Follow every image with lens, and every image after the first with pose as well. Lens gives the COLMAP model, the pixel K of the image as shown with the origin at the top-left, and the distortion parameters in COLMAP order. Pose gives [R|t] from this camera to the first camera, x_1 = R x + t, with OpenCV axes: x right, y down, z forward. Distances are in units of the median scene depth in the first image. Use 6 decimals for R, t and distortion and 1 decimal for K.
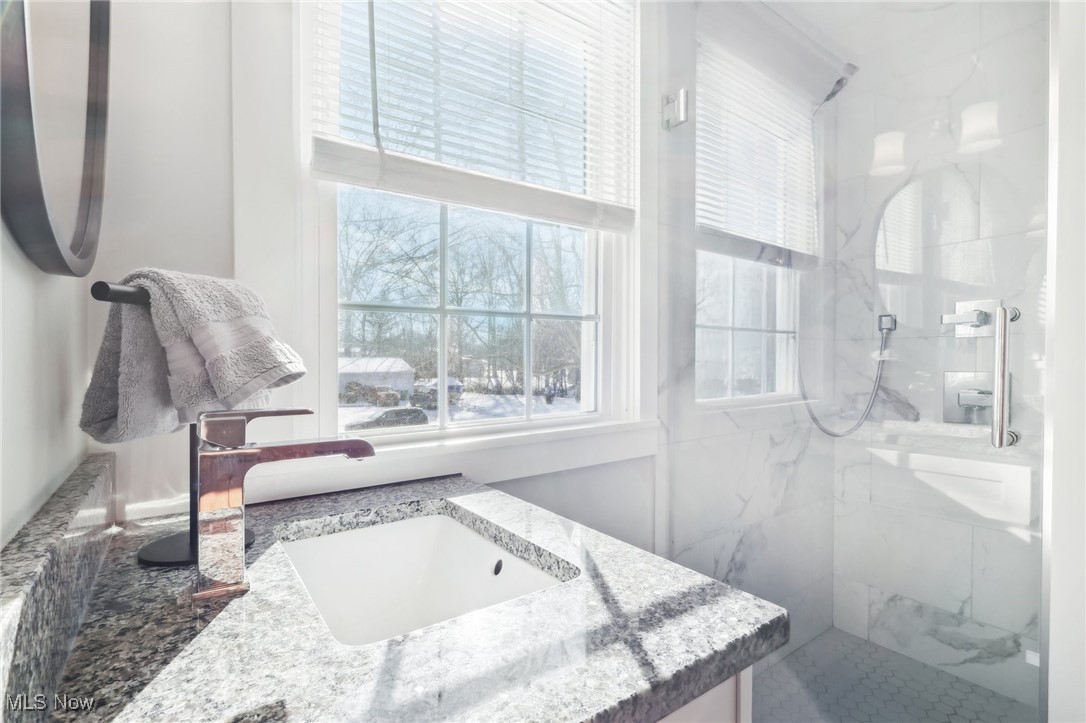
lens RADIAL K [[514.2, 0, 537.6], [0, 514.2, 361.6], [0, 0, 1]] dist [0.012437, -0.001264]
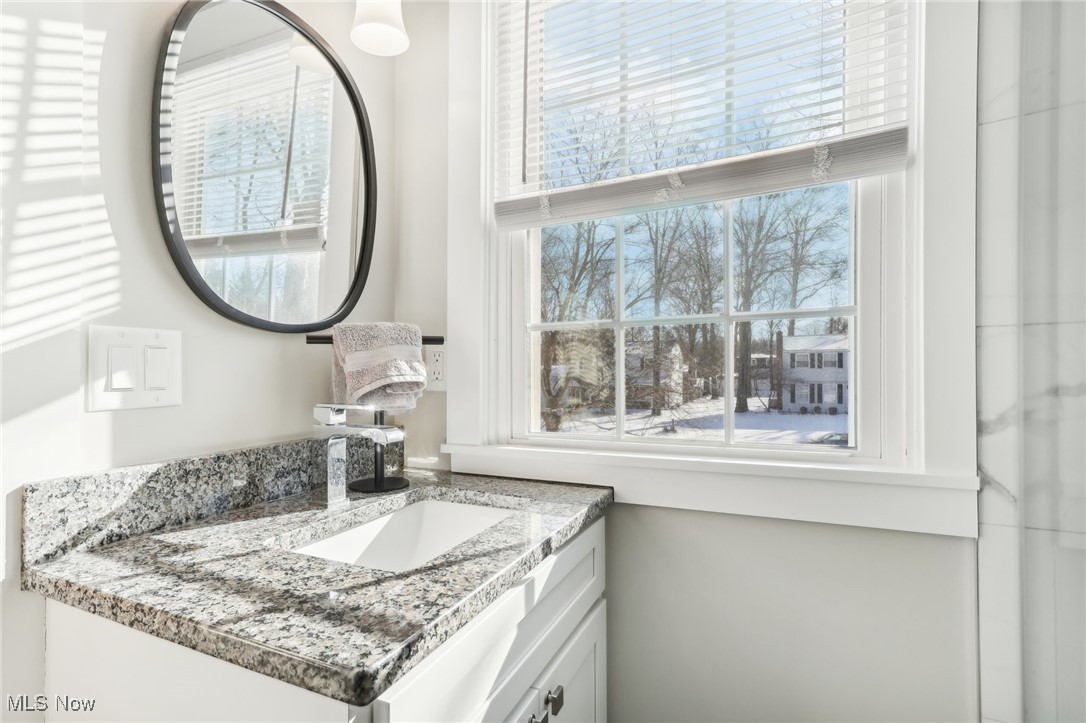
lens RADIAL K [[514.2, 0, 536.4], [0, 514.2, 366.6], [0, 0, 1]] dist [0.012437, -0.001264]
pose [[0.491455, -0.007952, -0.870866, 0.866414], [-0.000881, 0.999953, -0.009629, -0.005498], [0.870902, 0.005500, 0.491425, 0.527815]]
